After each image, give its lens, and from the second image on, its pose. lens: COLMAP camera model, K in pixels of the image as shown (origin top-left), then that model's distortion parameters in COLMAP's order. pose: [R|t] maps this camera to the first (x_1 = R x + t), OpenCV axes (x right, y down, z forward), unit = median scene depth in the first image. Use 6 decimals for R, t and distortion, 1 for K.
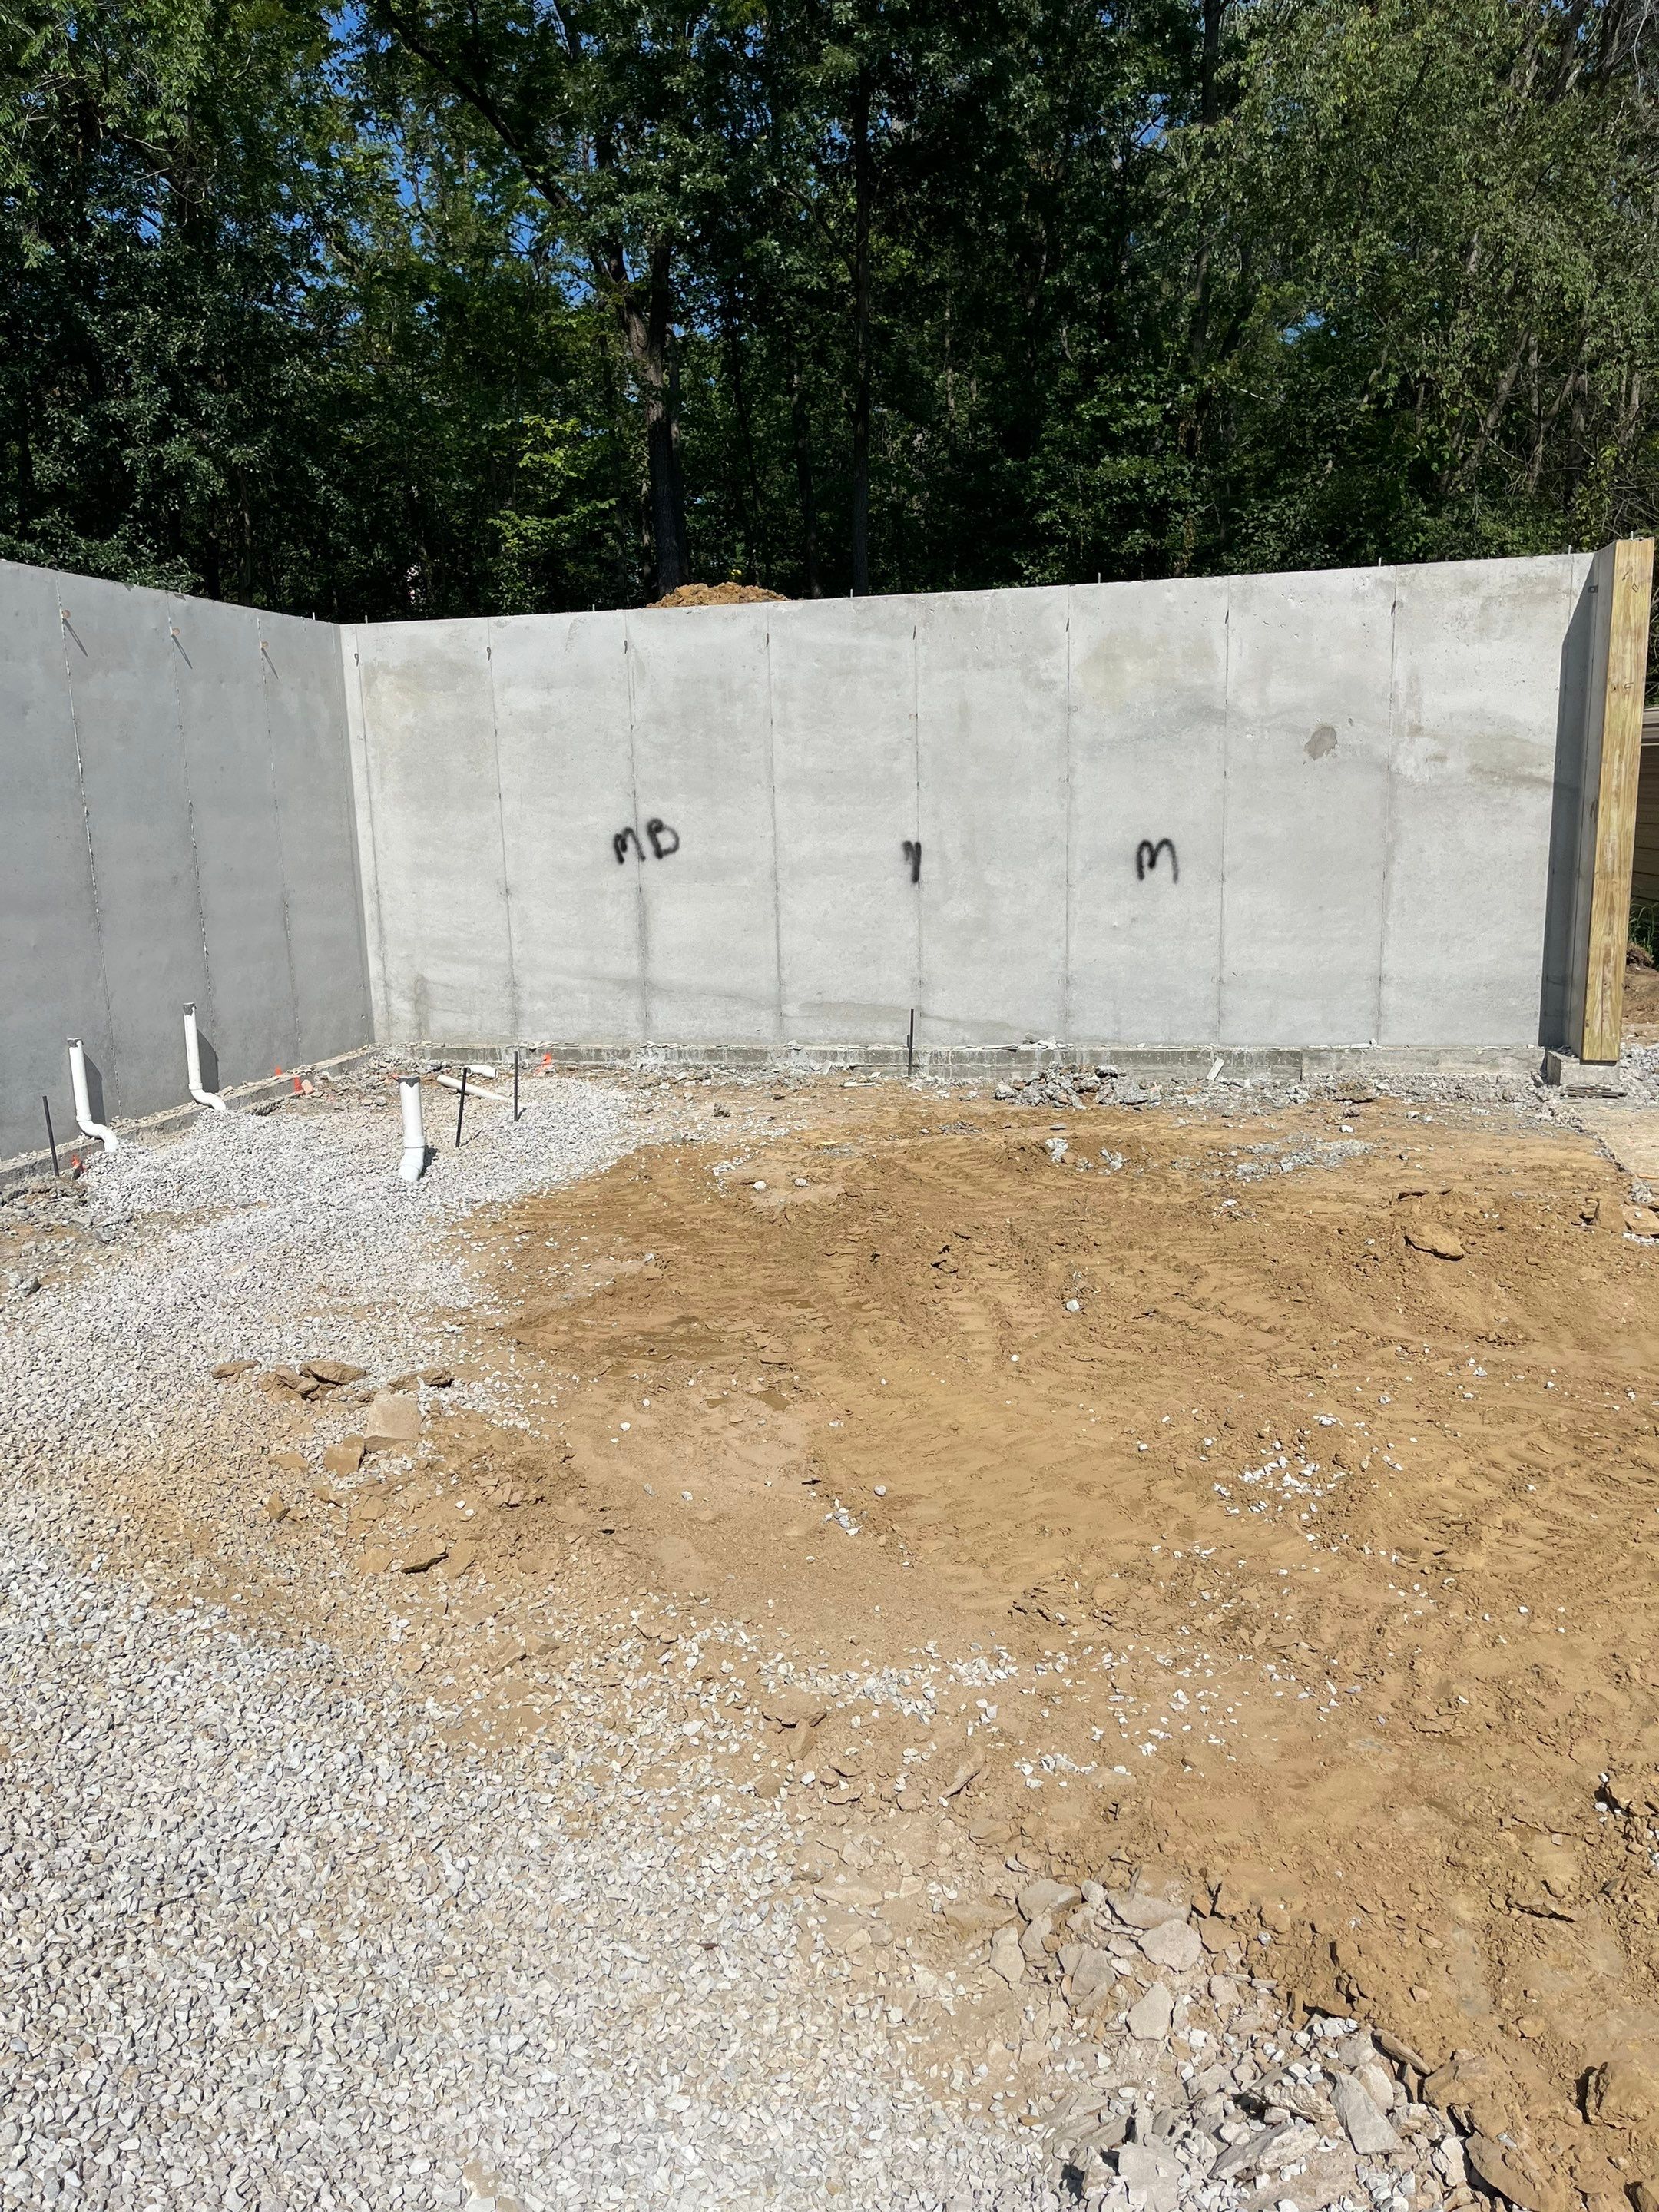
lens RADIAL K [[1751.6, 0, 823.9], [0, 1751.6, 1107.6], [0, 0, 1]] dist [0.092198, -0.017728]
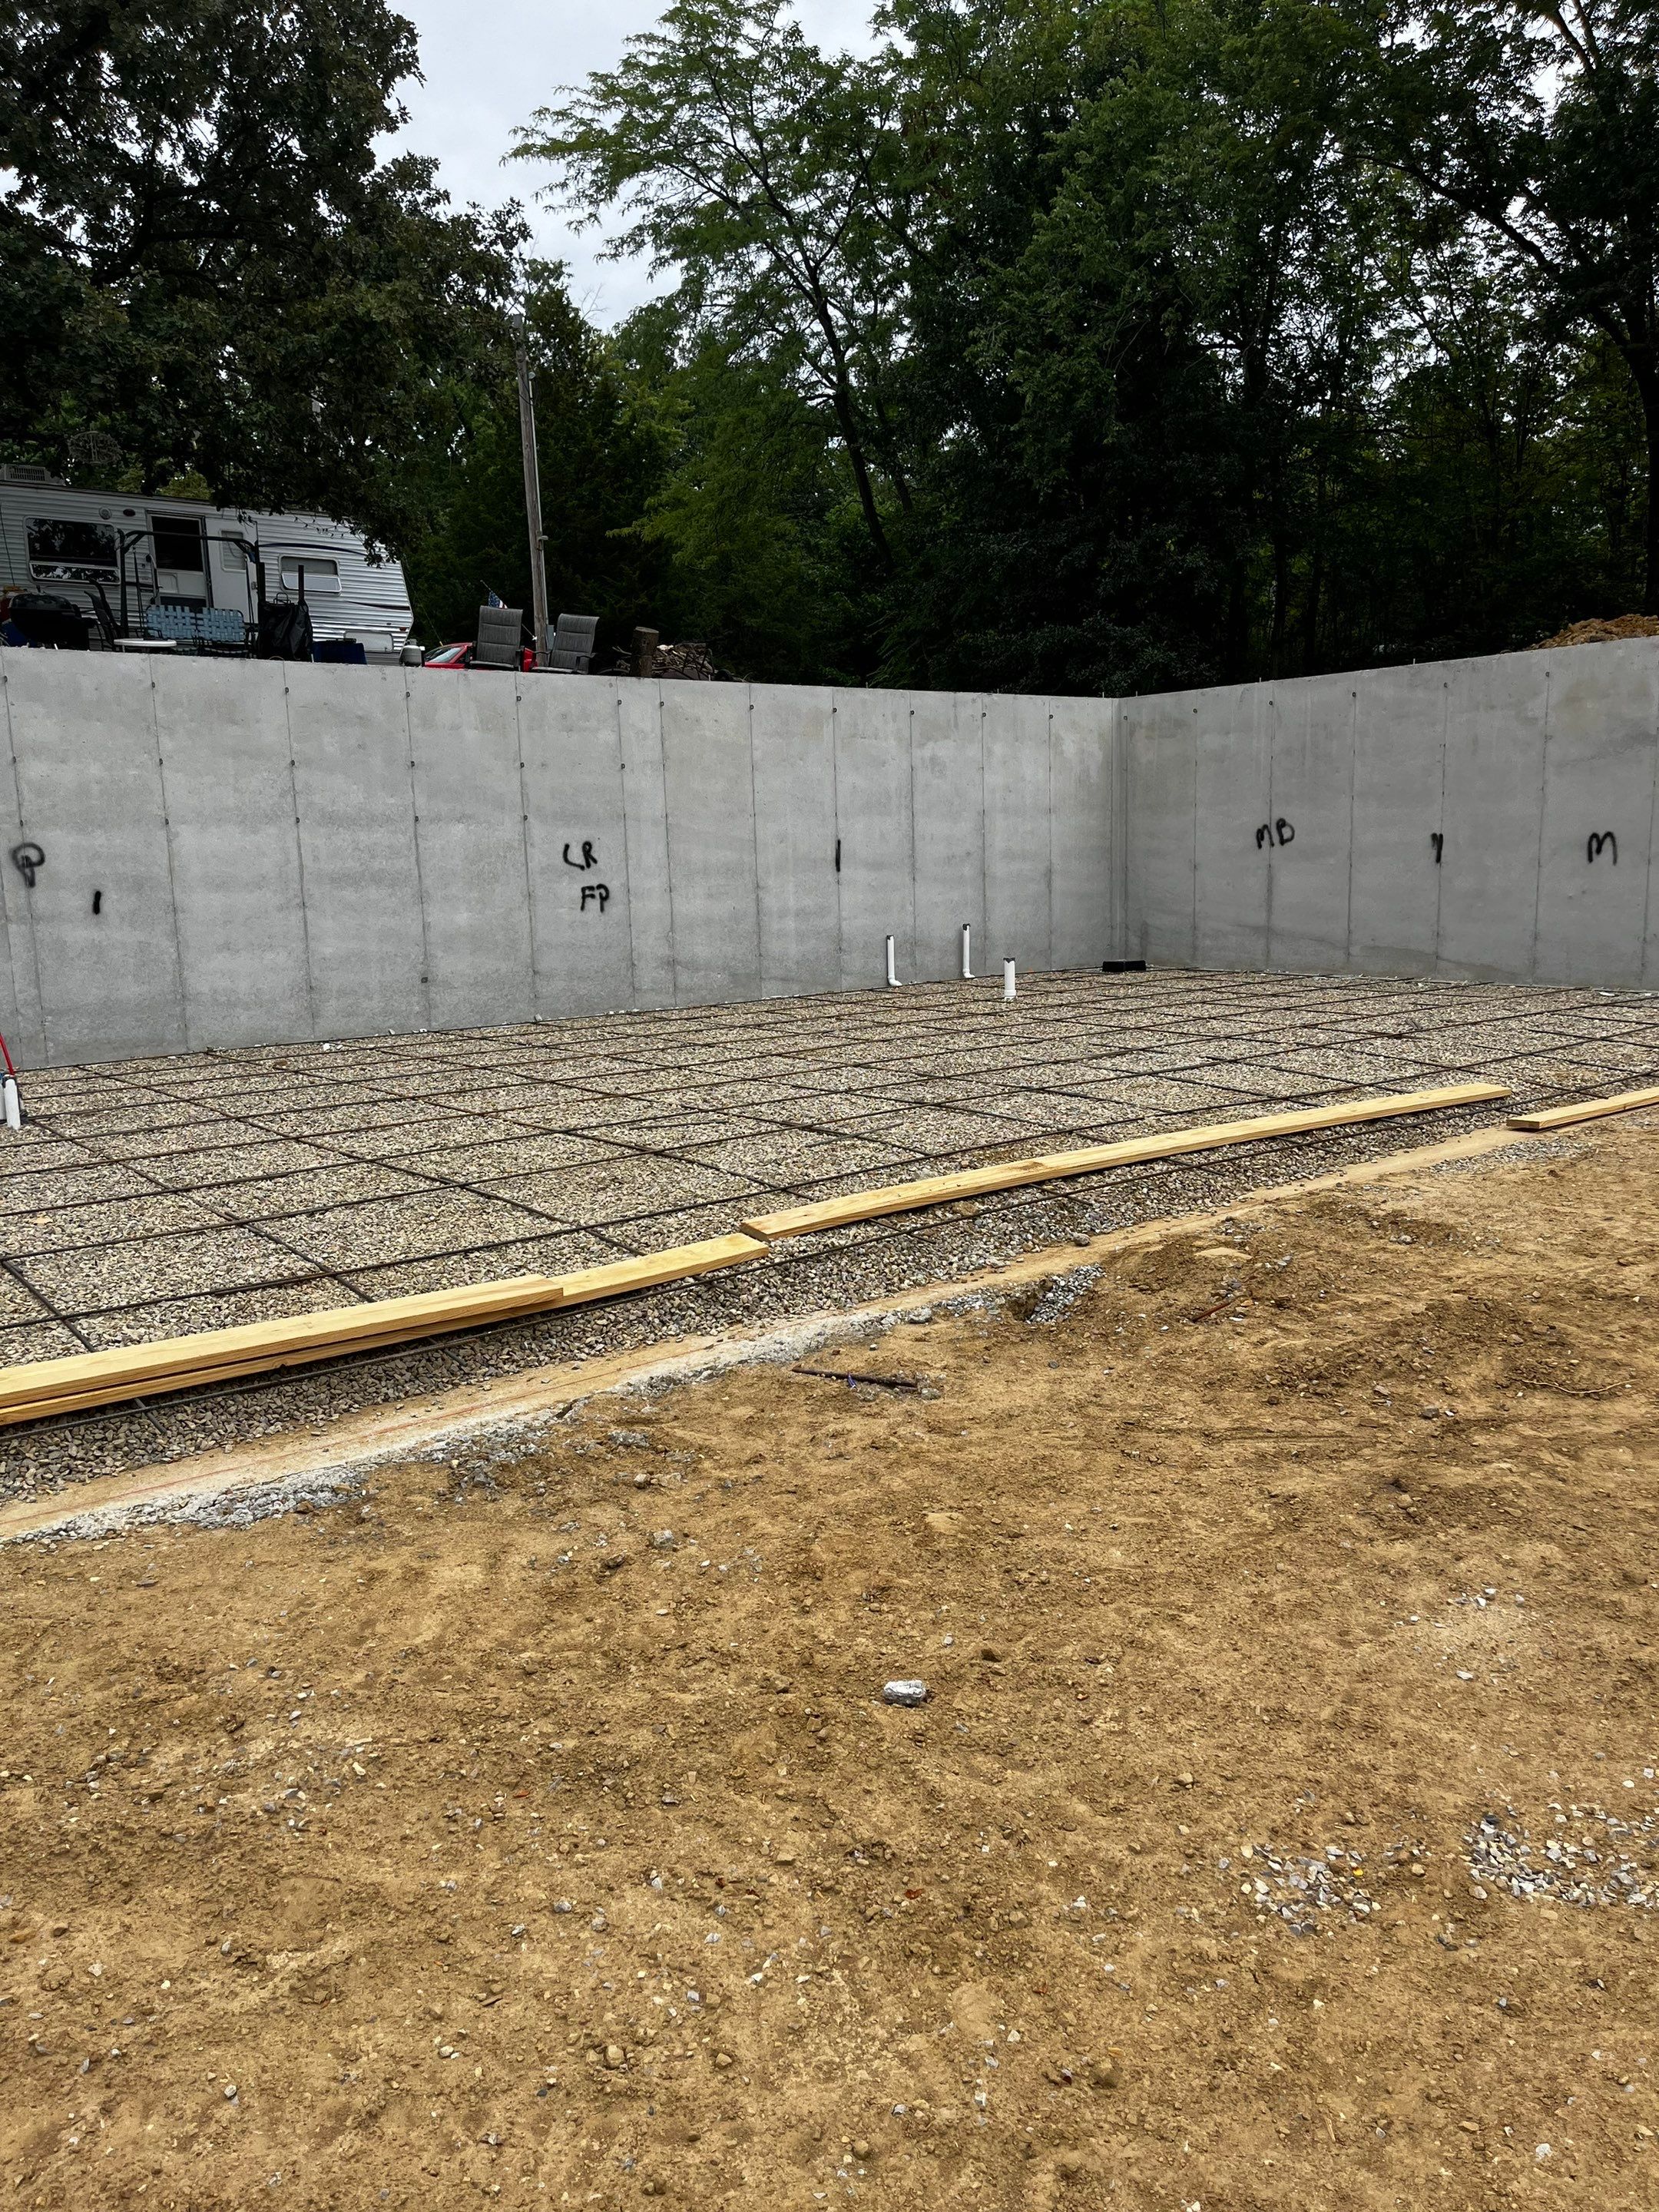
lens RADIAL K [[1751.6, 0, 823.5], [0, 1751.6, 1106.8], [0, 0, 1]] dist [0.092198, -0.017728]
pose [[0.778740, 0.104394, -0.618600, 0.589350], [-0.108597, 0.993603, 0.030969, 0.078479], [0.617876, 0.043061, 0.785095, -0.428484]]
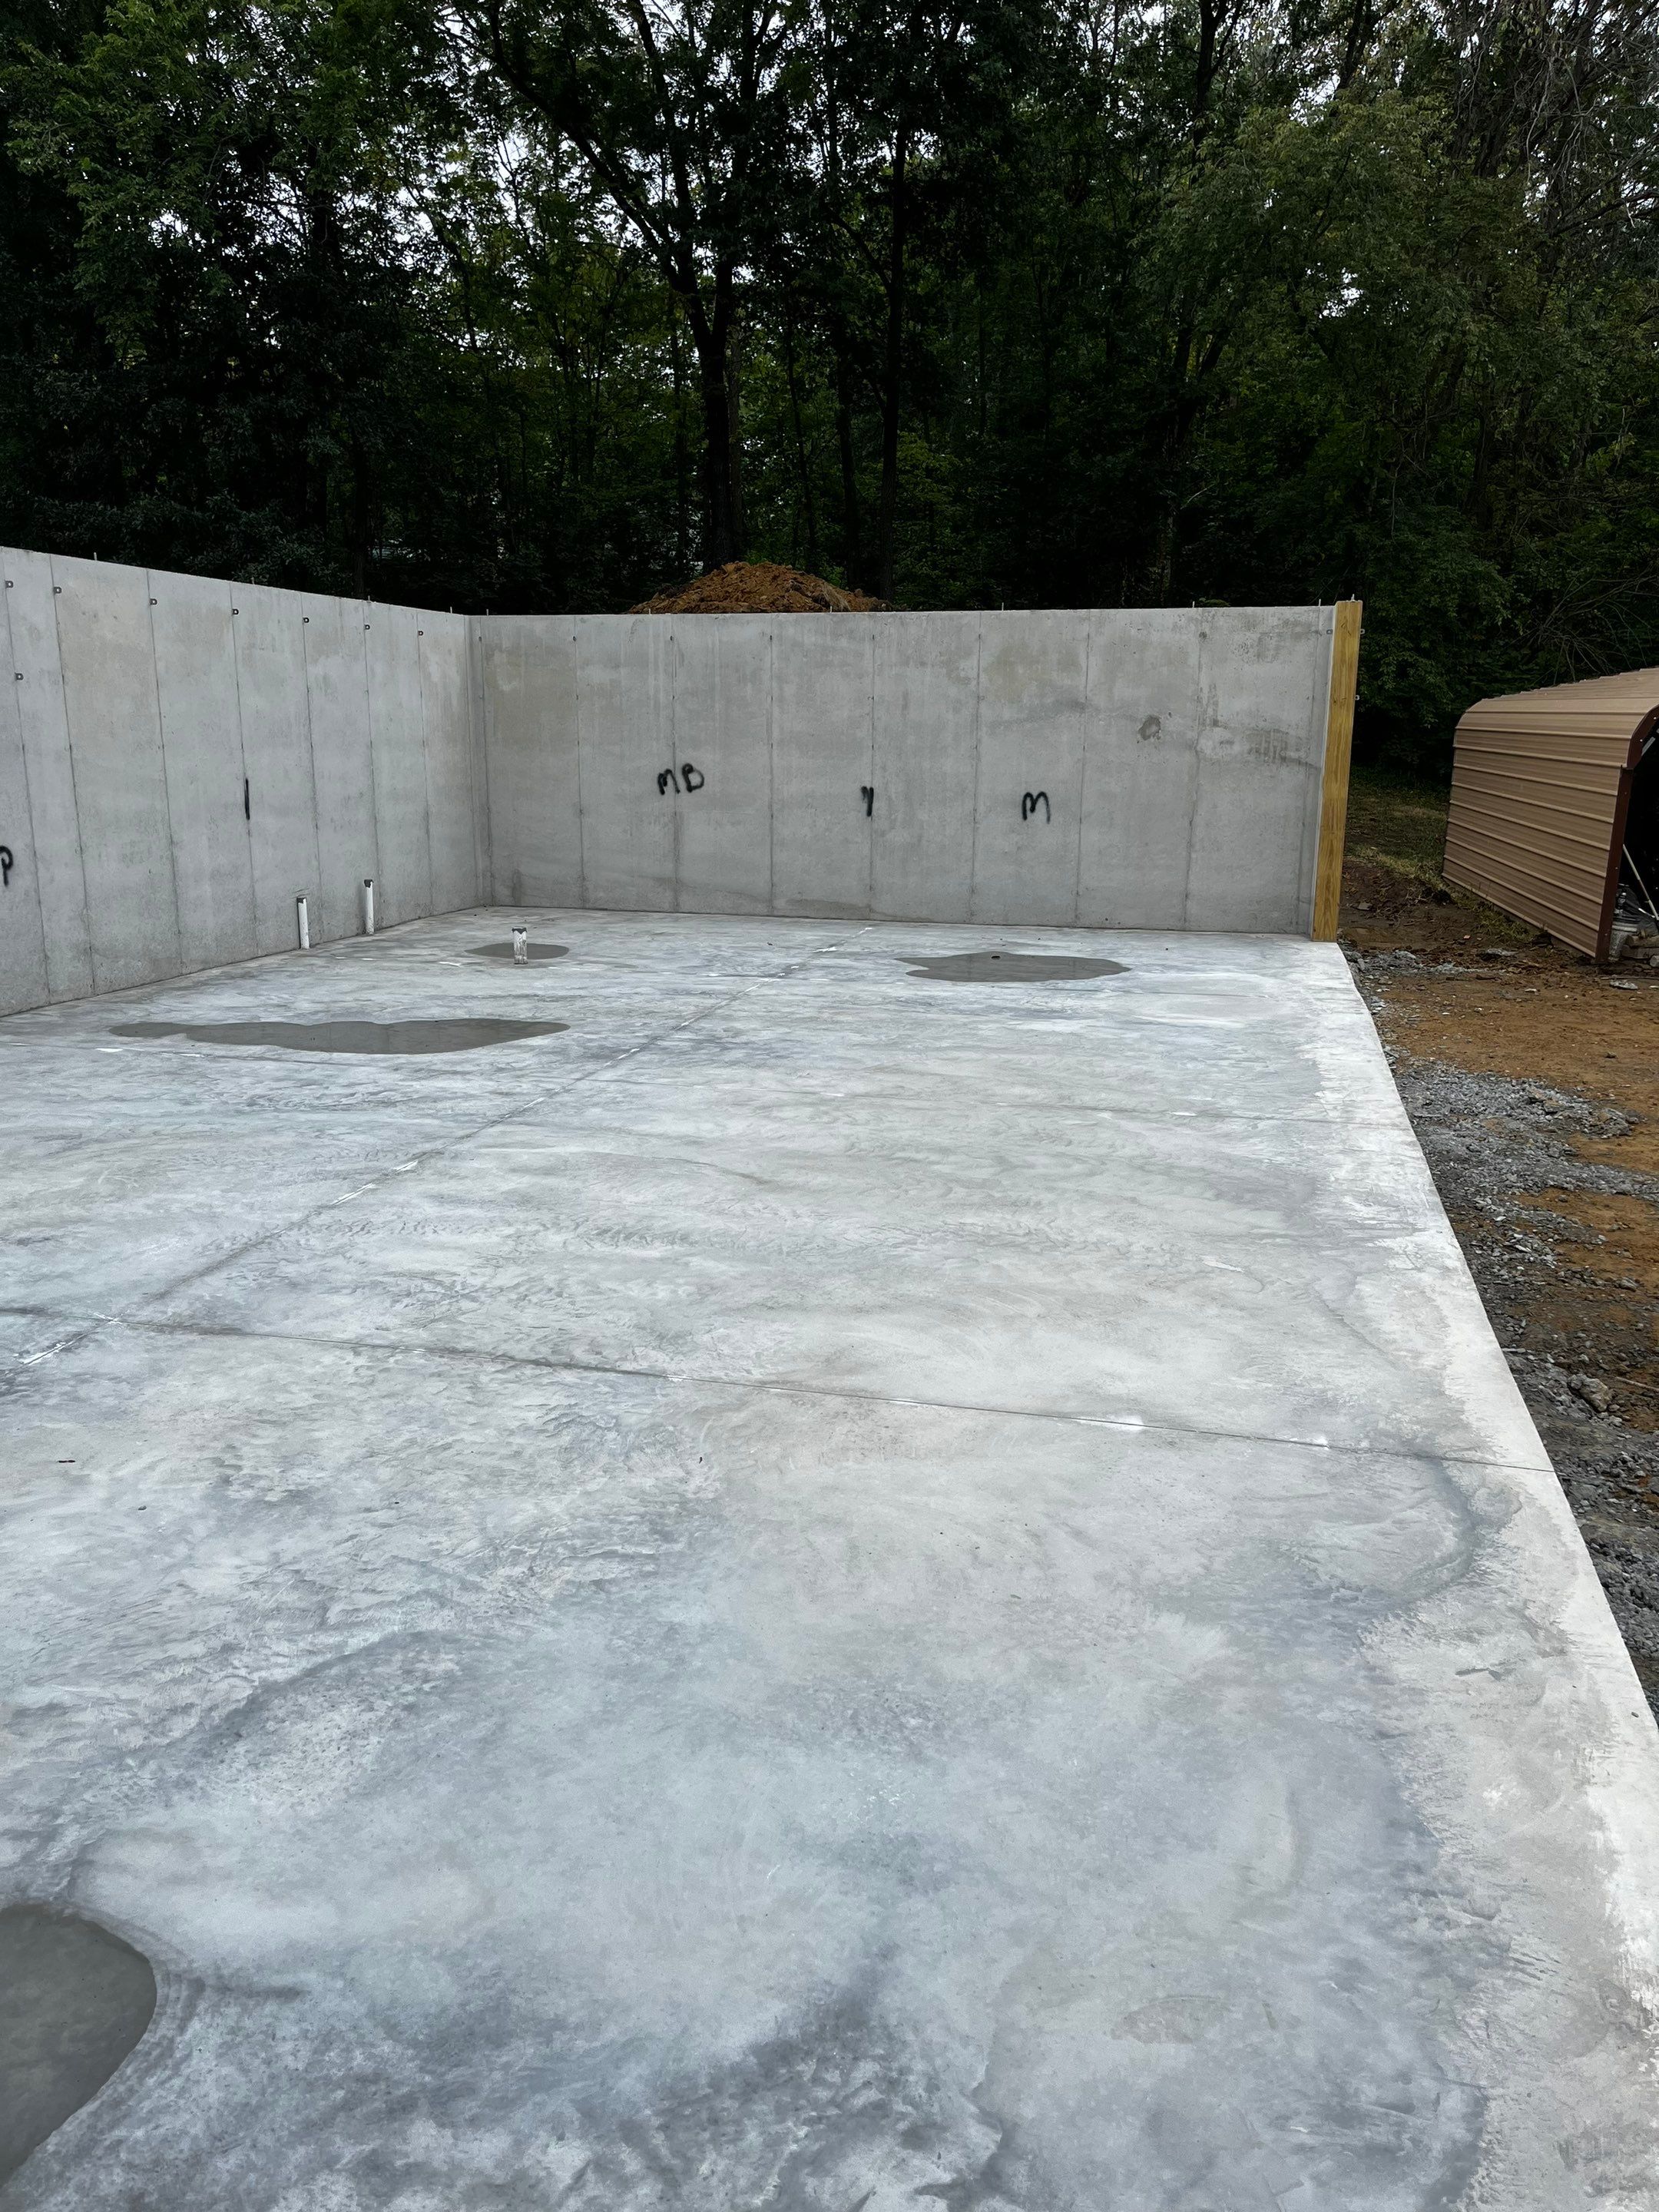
lens RADIAL K [[1751.6, 0, 827.1], [0, 1751.6, 1102.1], [0, 0, 1]] dist [0.092198, -0.017728]
pose [[0.998886, 0.040111, -0.024864, 0.064990], [-0.039203, 0.998582, 0.036013, 0.054284], [0.026274, -0.034998, 0.999042, -0.437932]]
